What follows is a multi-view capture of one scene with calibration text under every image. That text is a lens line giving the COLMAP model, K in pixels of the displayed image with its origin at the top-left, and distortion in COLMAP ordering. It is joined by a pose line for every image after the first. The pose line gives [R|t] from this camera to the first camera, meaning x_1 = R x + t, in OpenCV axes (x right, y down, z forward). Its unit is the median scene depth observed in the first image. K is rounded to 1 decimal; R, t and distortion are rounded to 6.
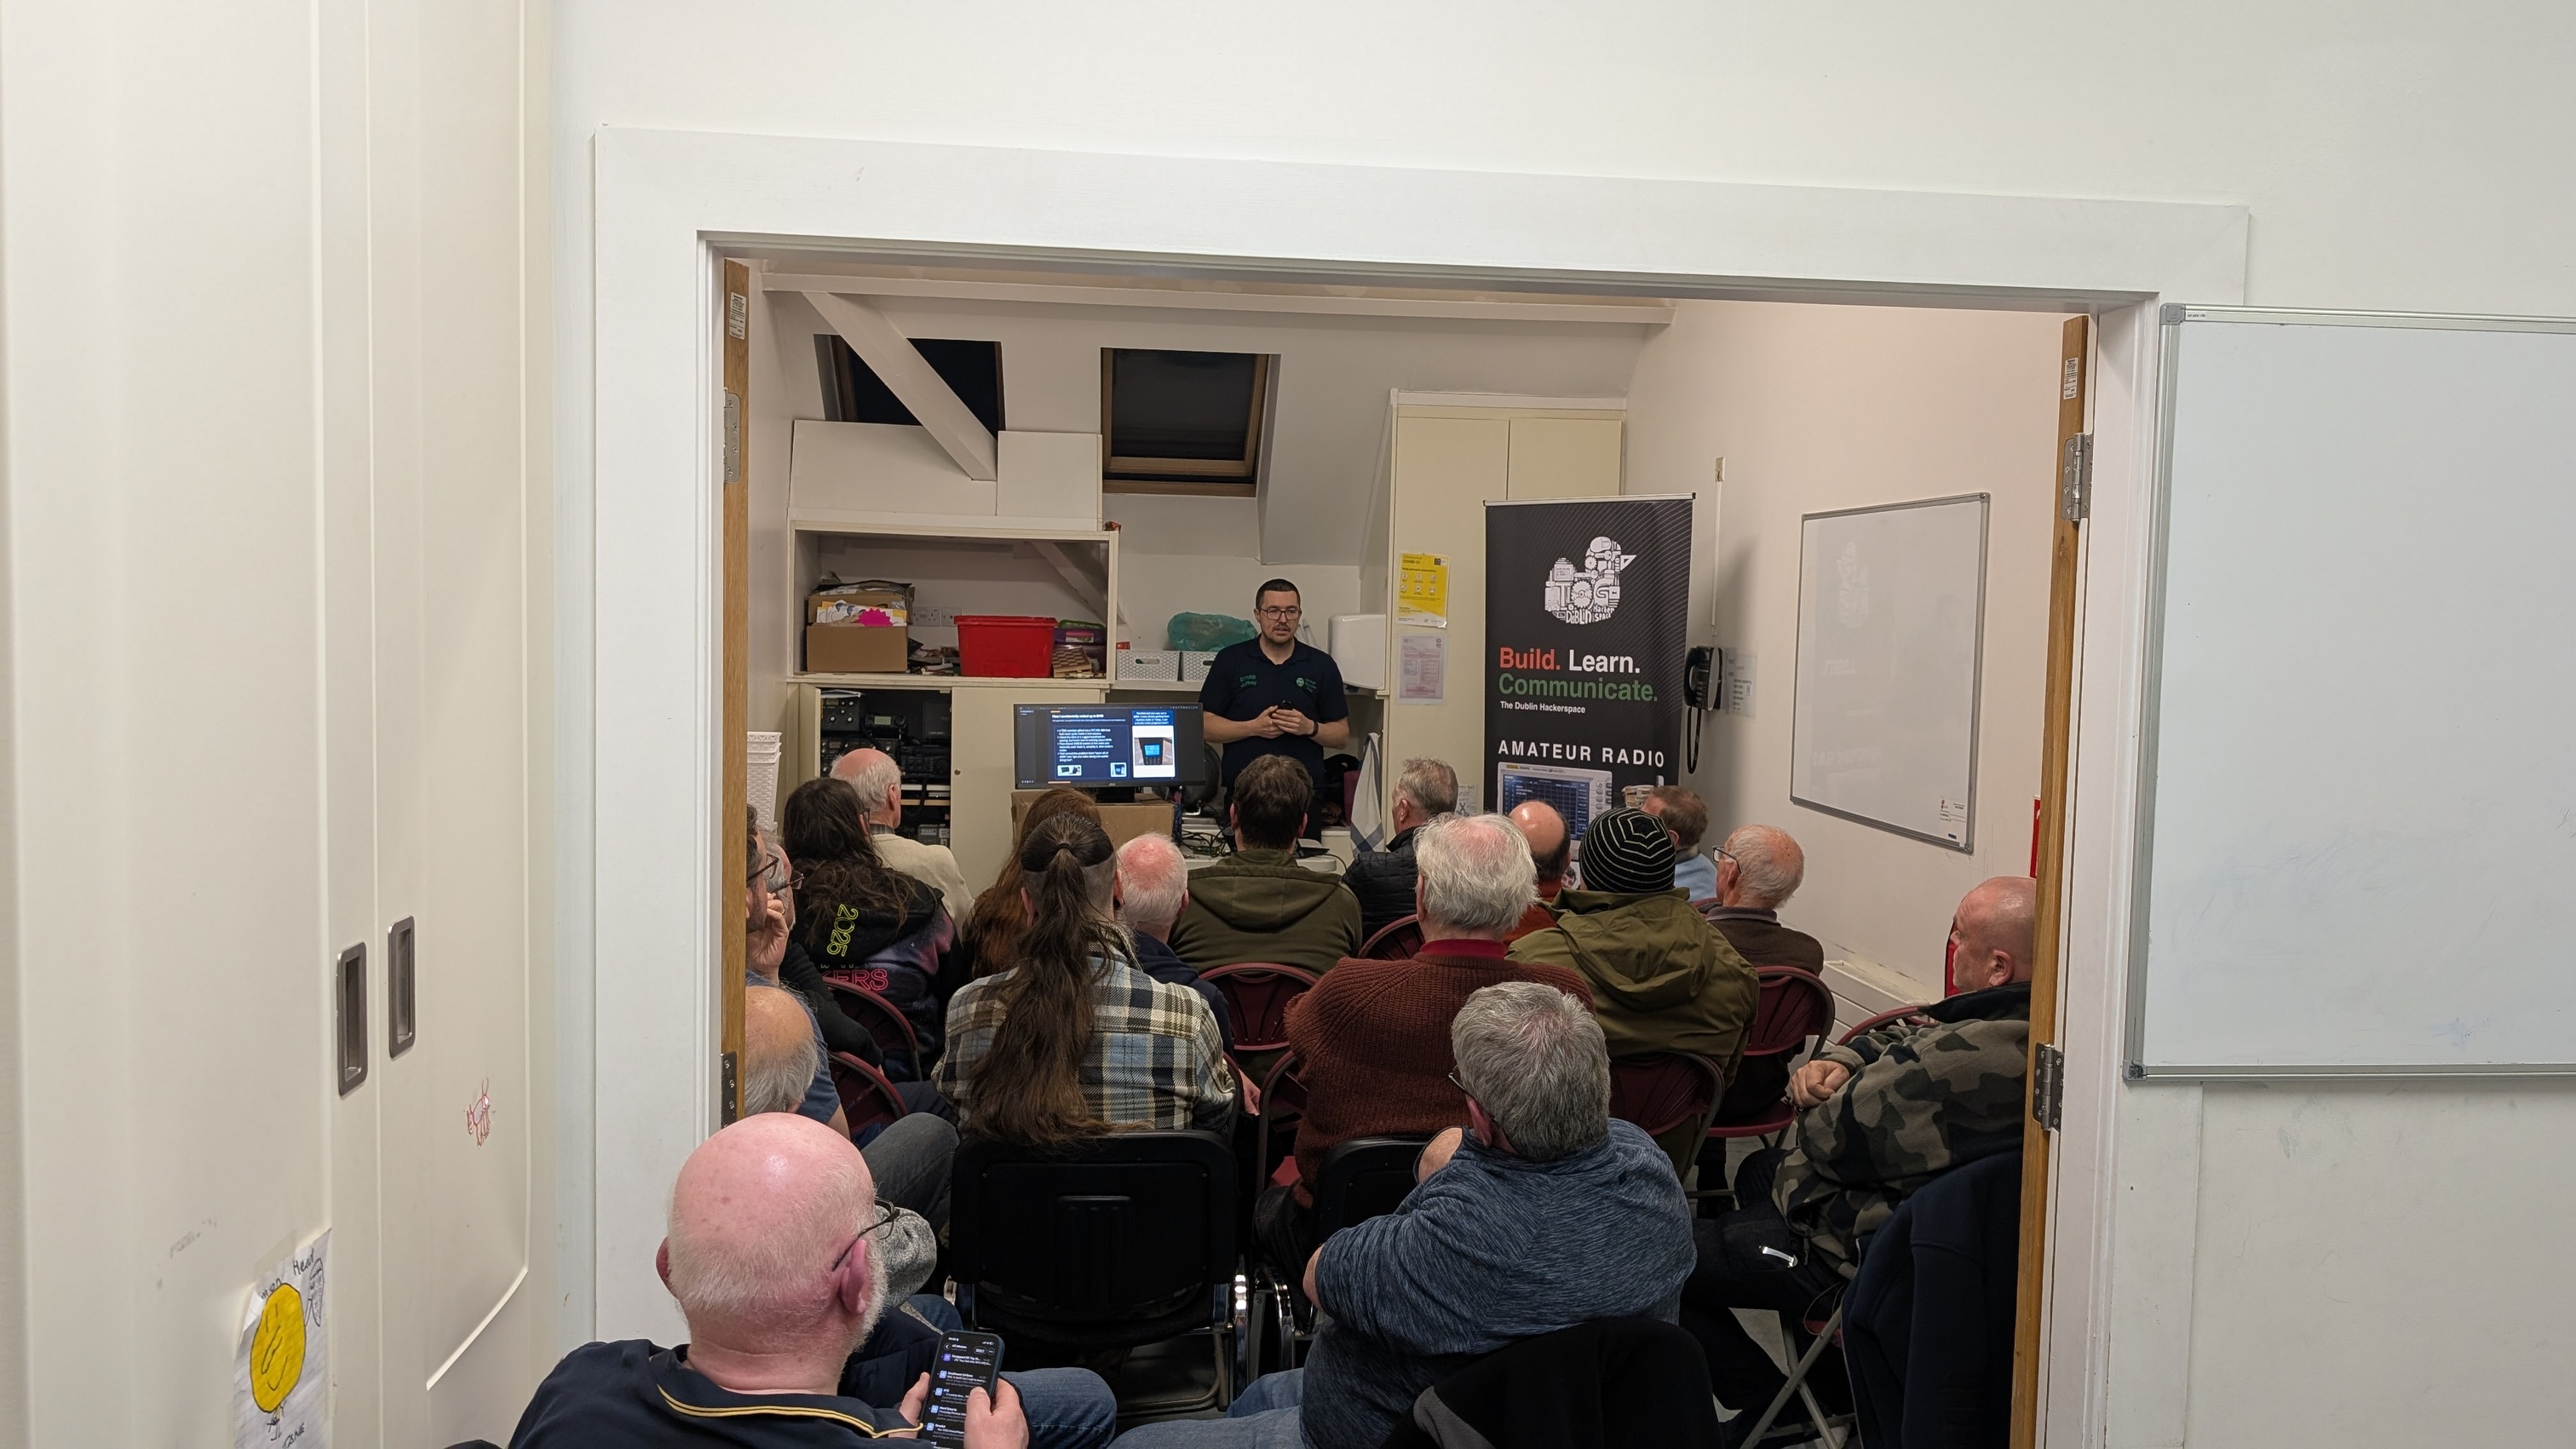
lens RADIAL K [[1873.4, 0, 1289.8], [0, 1873.4, 731.2], [0, 0, 1]] dist [0.027092, -0.031526]
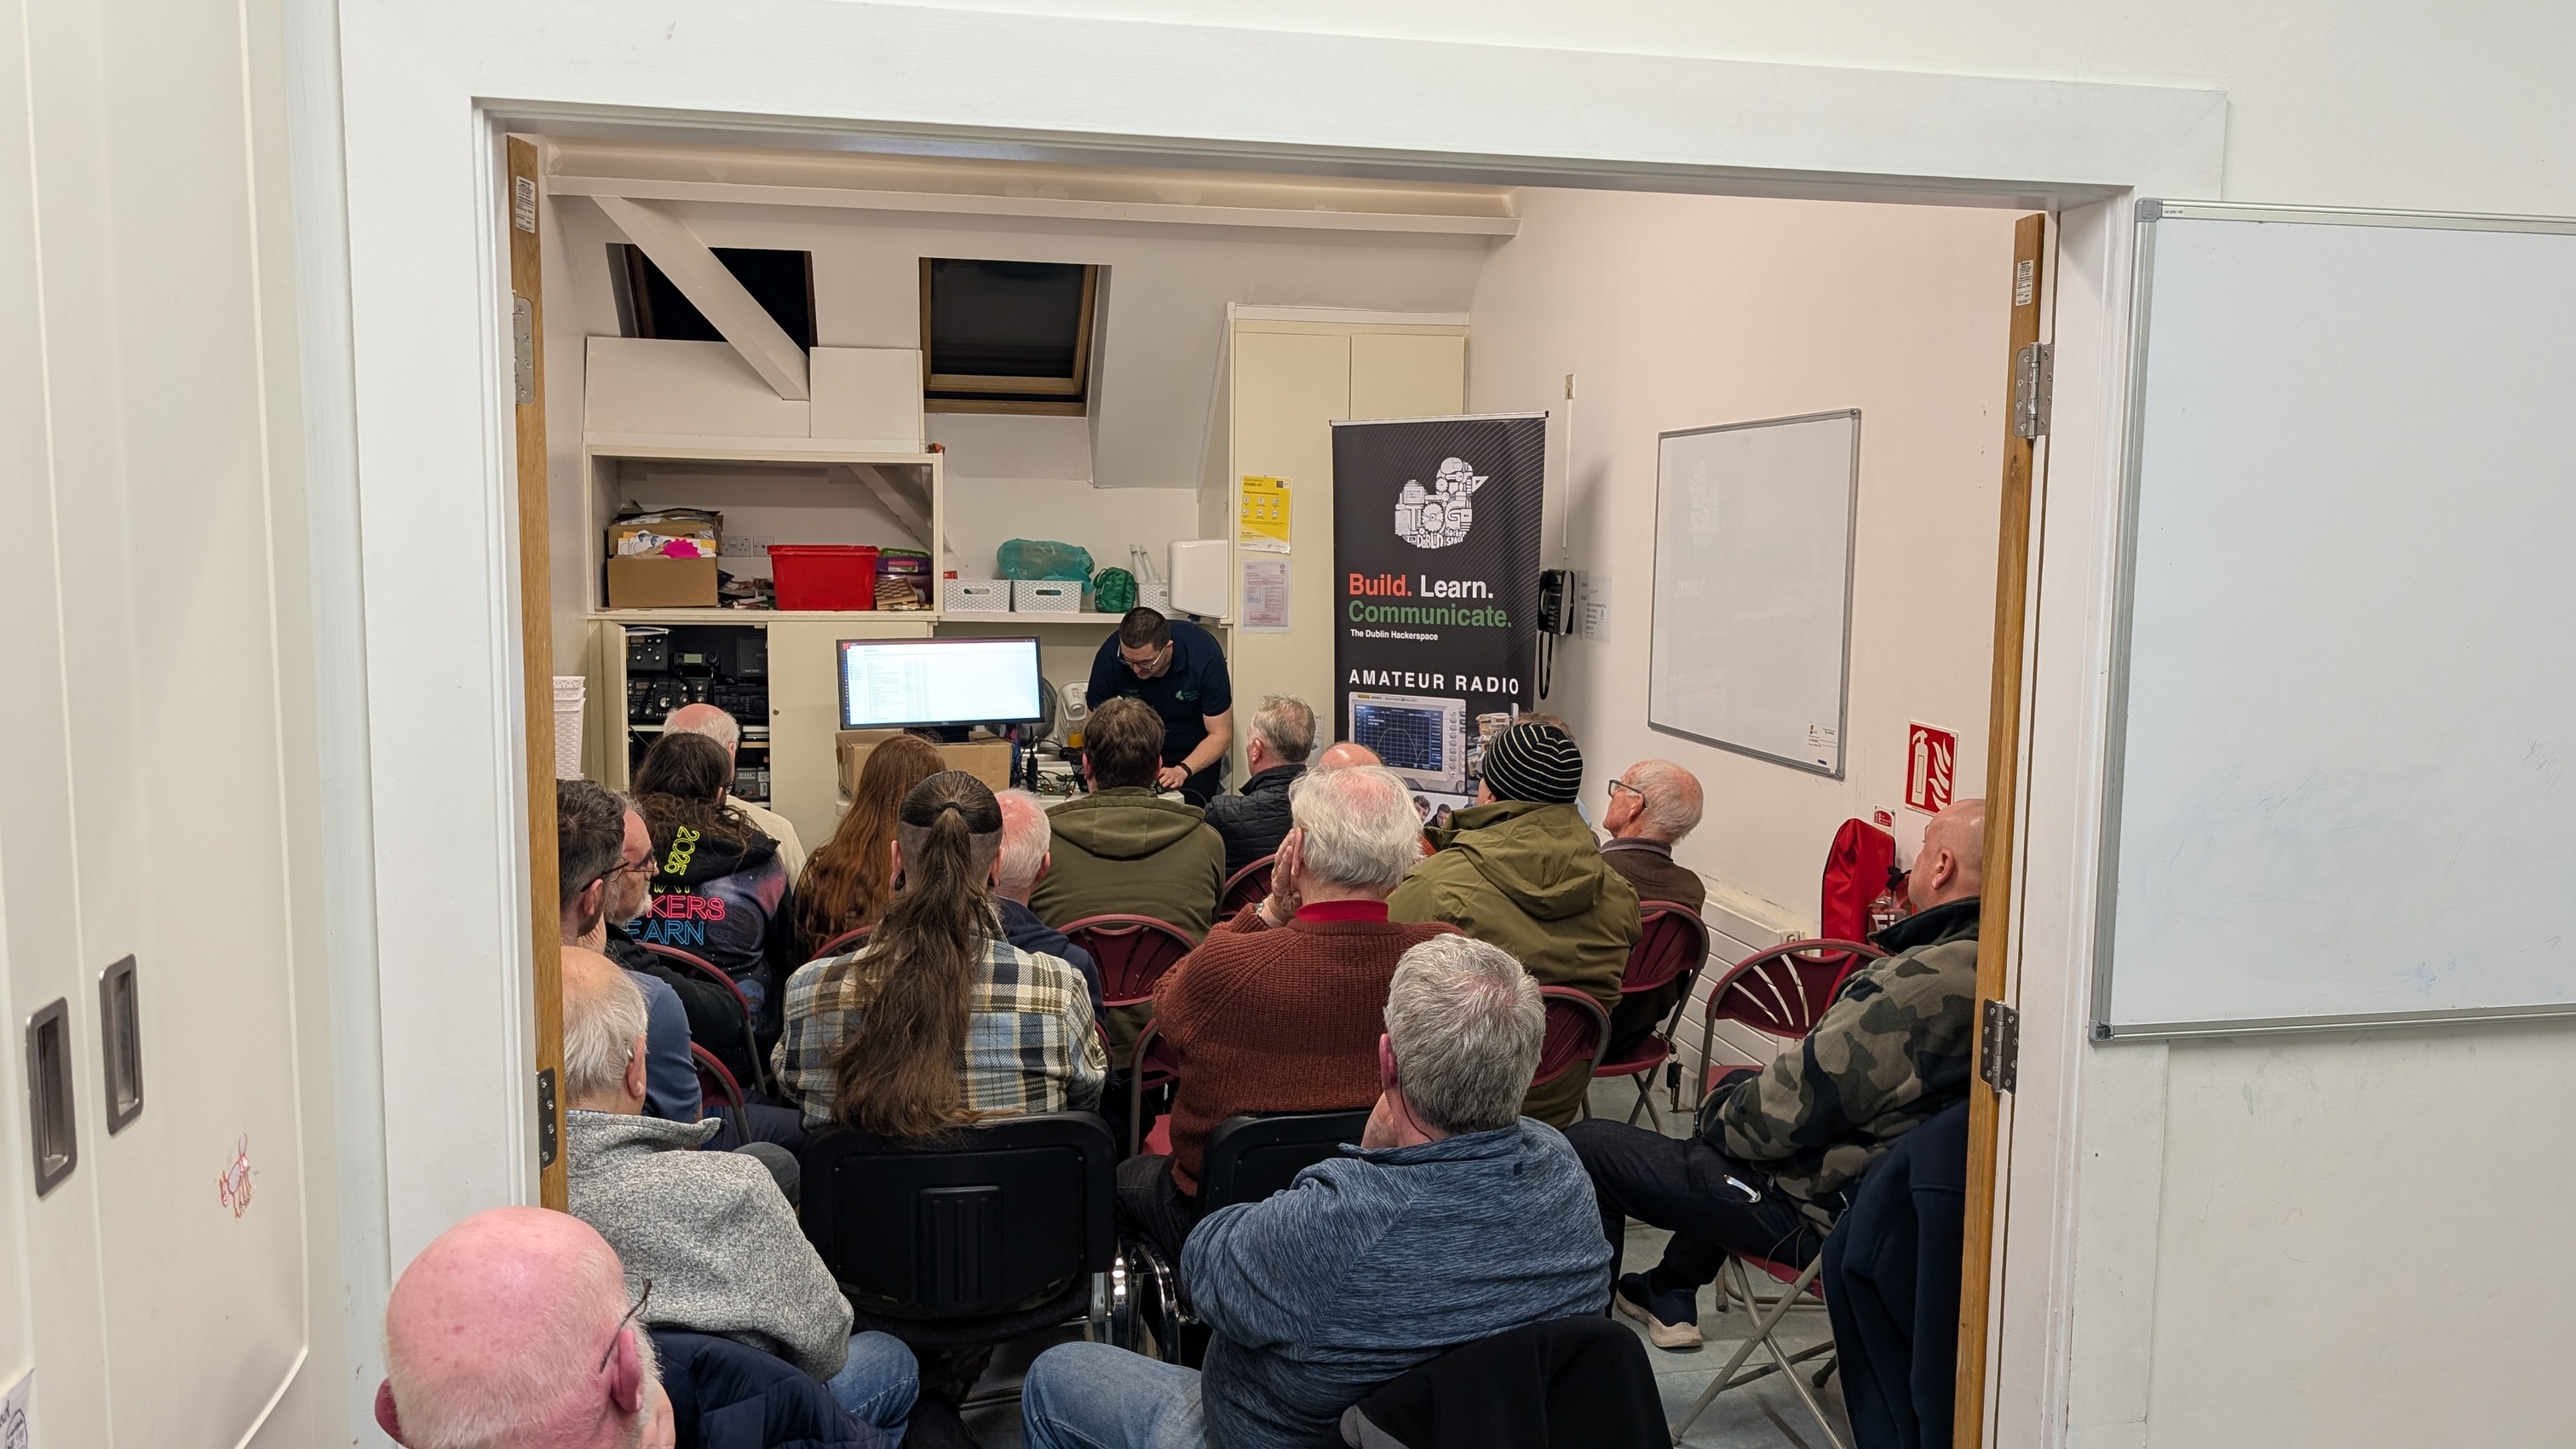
lens RADIAL K [[1873.4, 0, 1284.0], [0, 1873.4, 735.7], [0, 0, 1]] dist [0.027092, -0.031526]
pose [[0.995416, -0.021242, 0.093249, -0.013333], [0.017111, 0.998846, 0.044875, -0.005146], [-0.094095, -0.043074, 0.994631, 0.040818]]
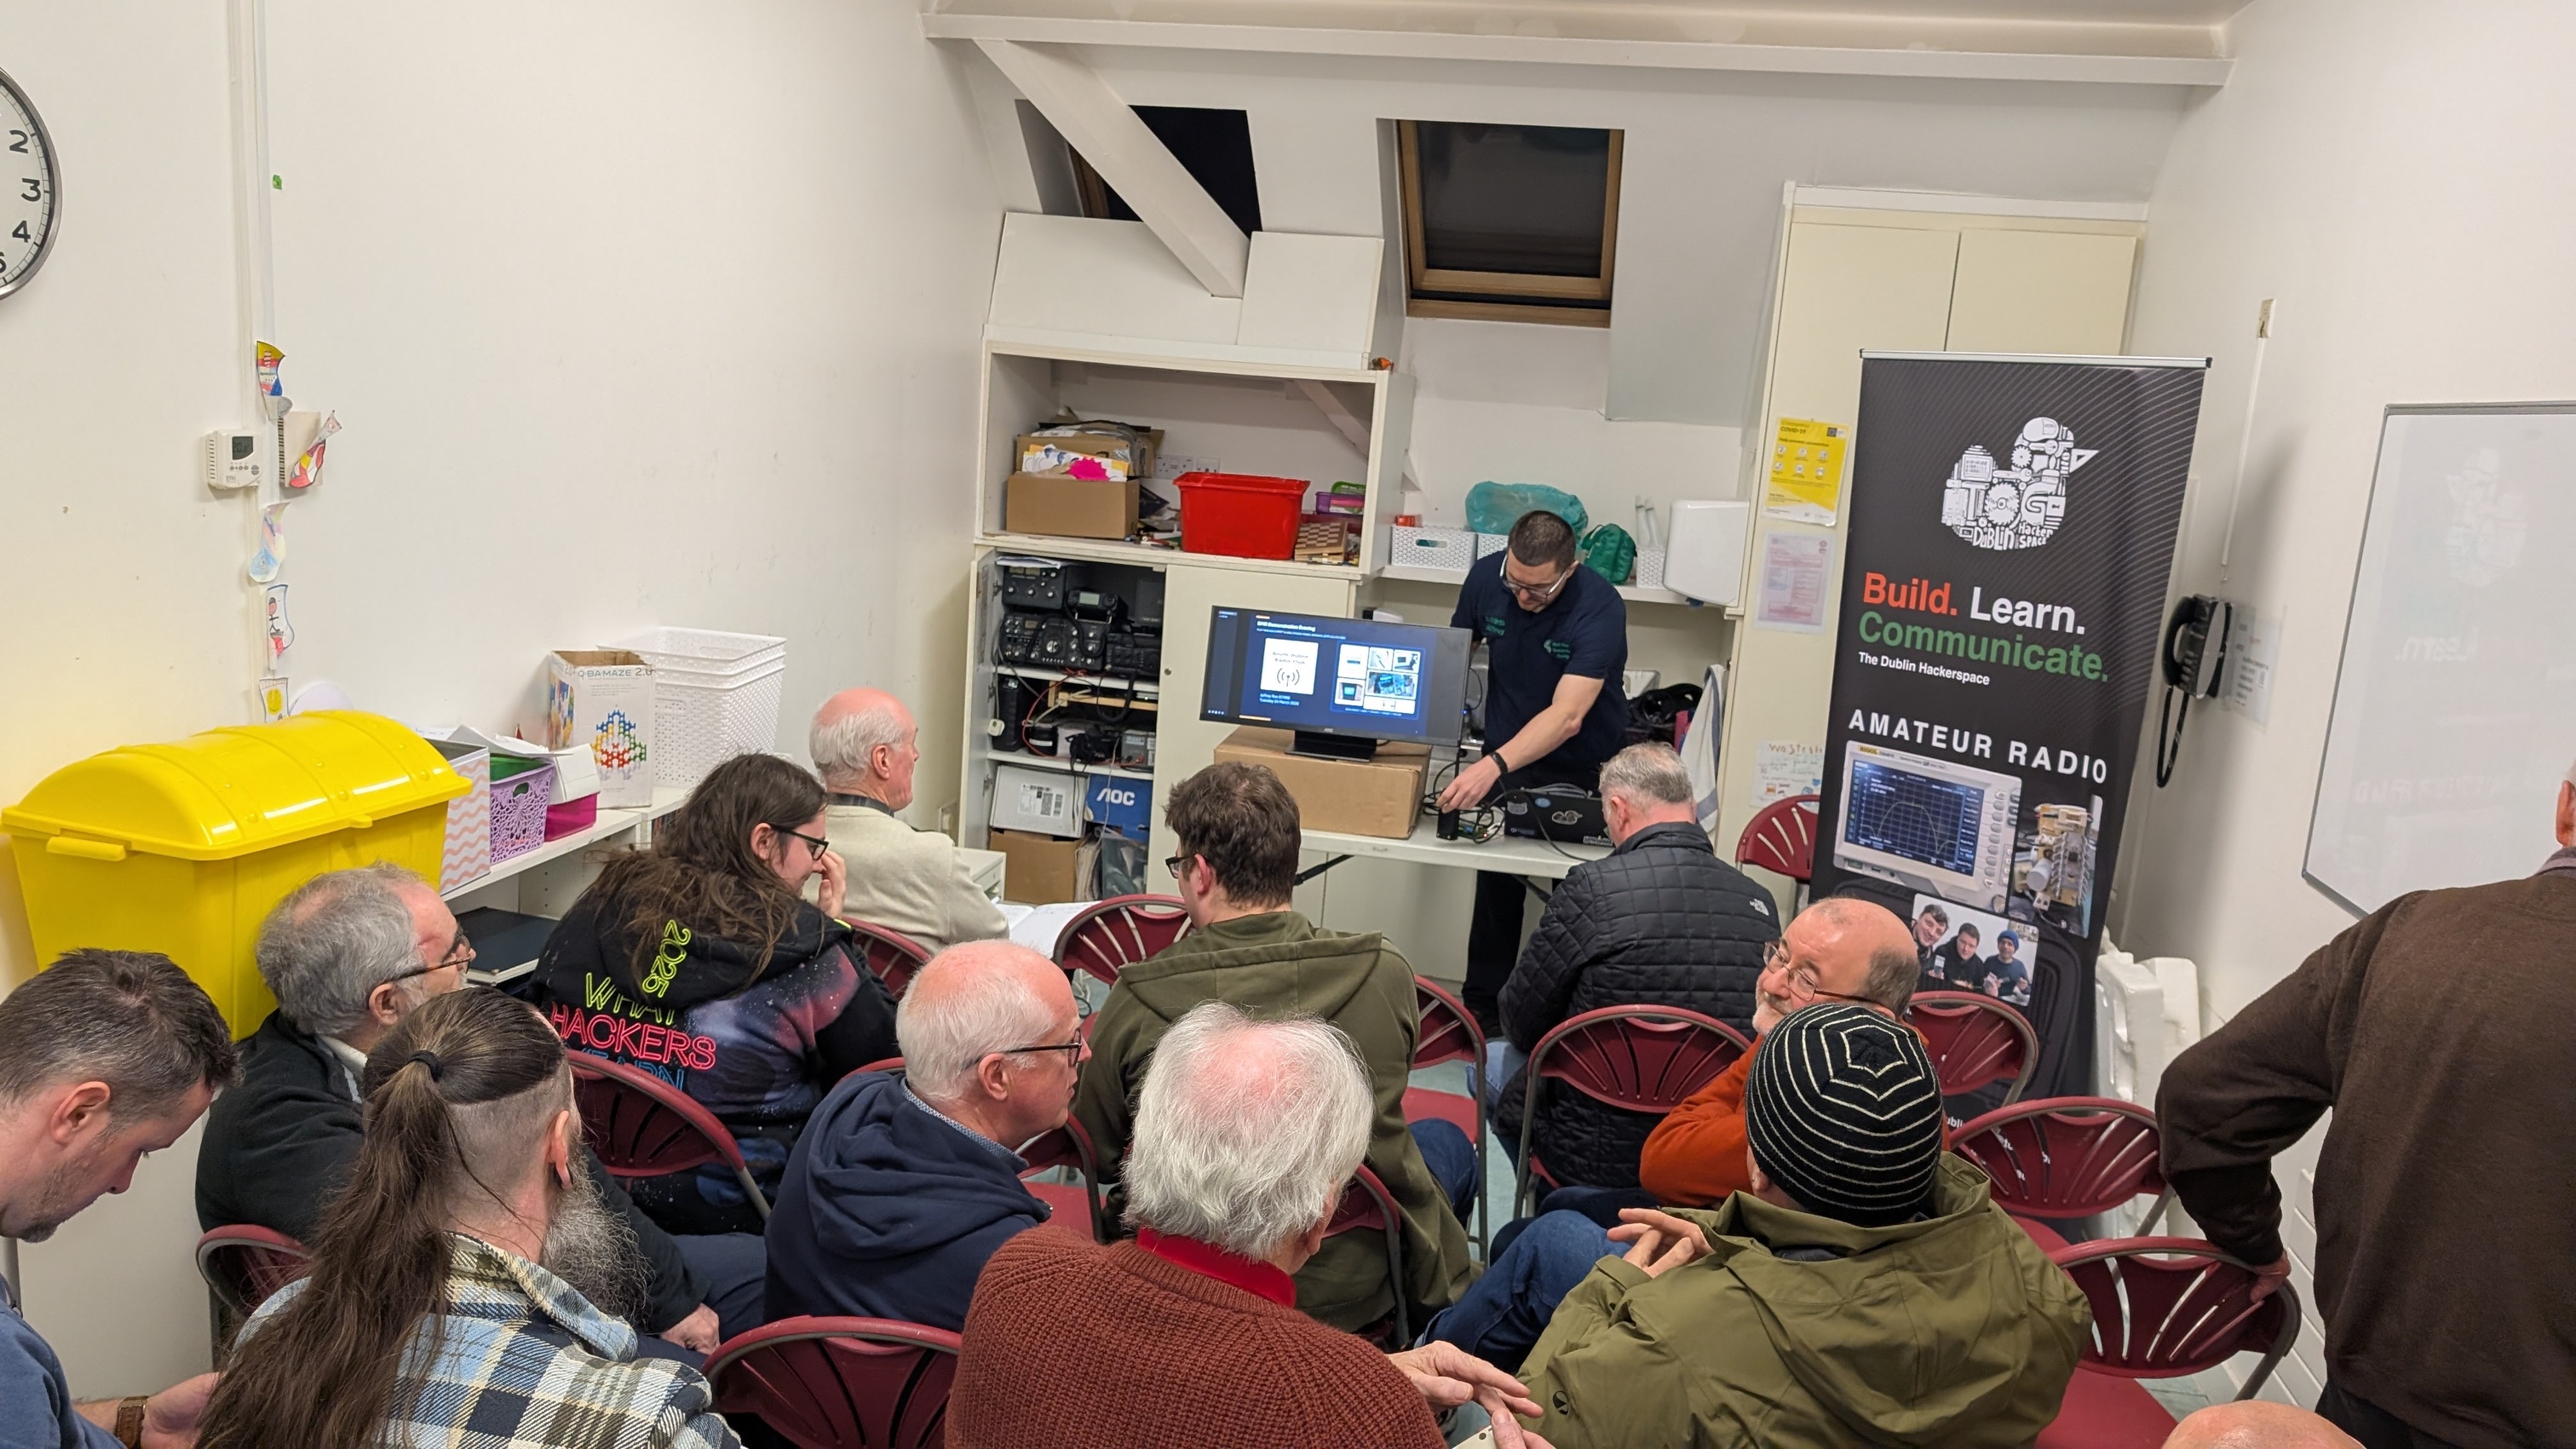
lens RADIAL K [[1873.4, 0, 1267.9], [0, 1873.4, 739.7], [0, 0, 1]] dist [0.027092, -0.031526]
pose [[0.955786, 0.097492, -0.277433, 0.101373], [-0.069614, 0.991640, 0.108643, -0.045530], [0.285706, -0.084526, 0.954582, 0.299548]]
